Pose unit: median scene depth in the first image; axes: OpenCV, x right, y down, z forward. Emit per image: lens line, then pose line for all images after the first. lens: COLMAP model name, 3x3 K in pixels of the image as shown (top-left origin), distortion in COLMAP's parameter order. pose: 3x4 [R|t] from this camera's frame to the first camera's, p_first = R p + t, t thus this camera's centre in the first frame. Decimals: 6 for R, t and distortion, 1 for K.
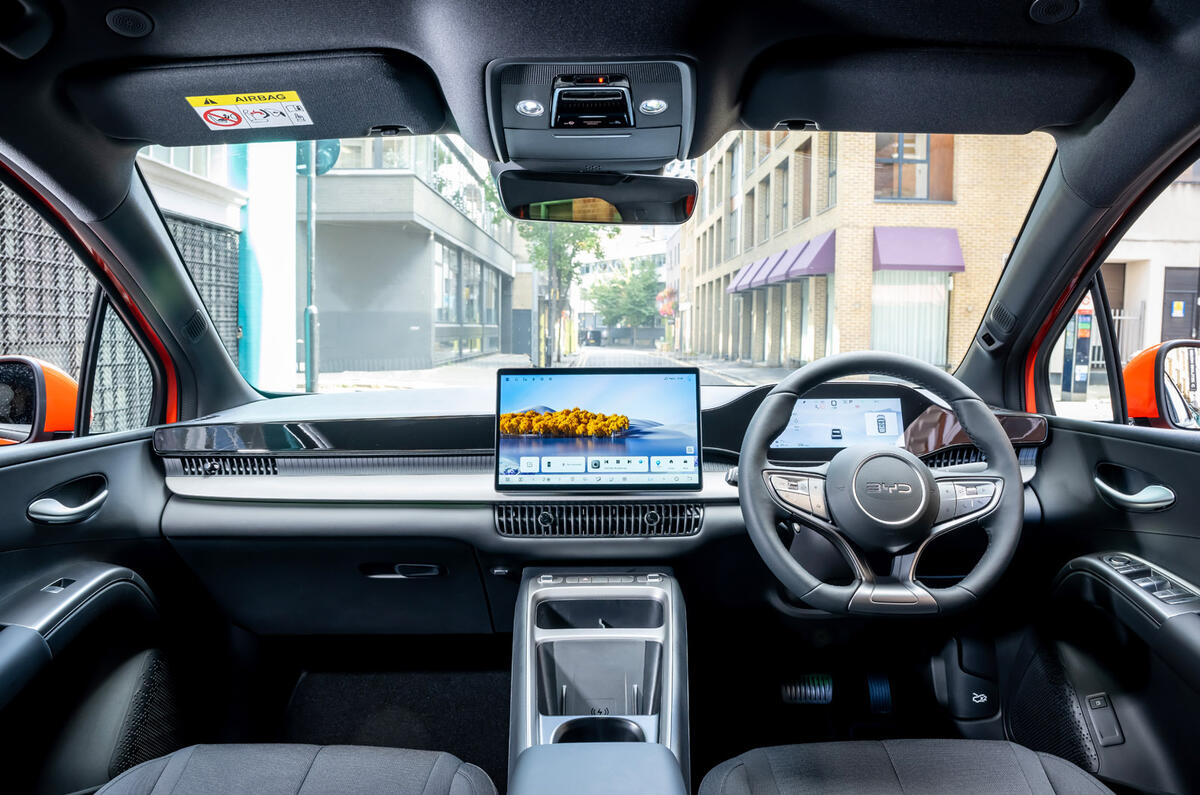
lens RADIAL K [[871.1, 0, 599.9], [0, 871.1, 421.8], [0, 0, 1]] dist [-0.141319, 0.110489]
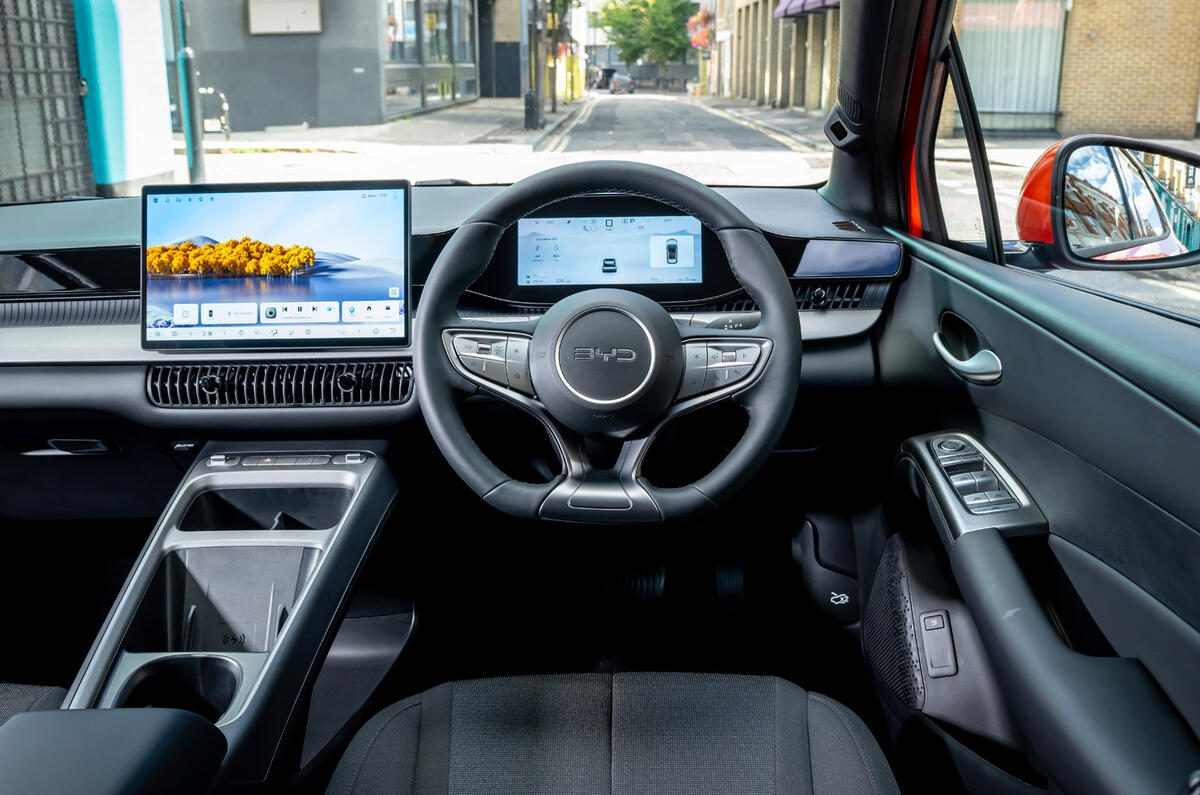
lens RADIAL K [[1094.2, 0, 600.0], [0, 1094.2, 397.5], [0, 0, 1]] dist [-0.087355, 0.128504]
pose [[0.999896, -0.006603, -0.012819, 0.293708], [0.008891, 0.982204, 0.187609, -0.054035], [0.011352, -0.187703, 0.982160, 0.055264]]
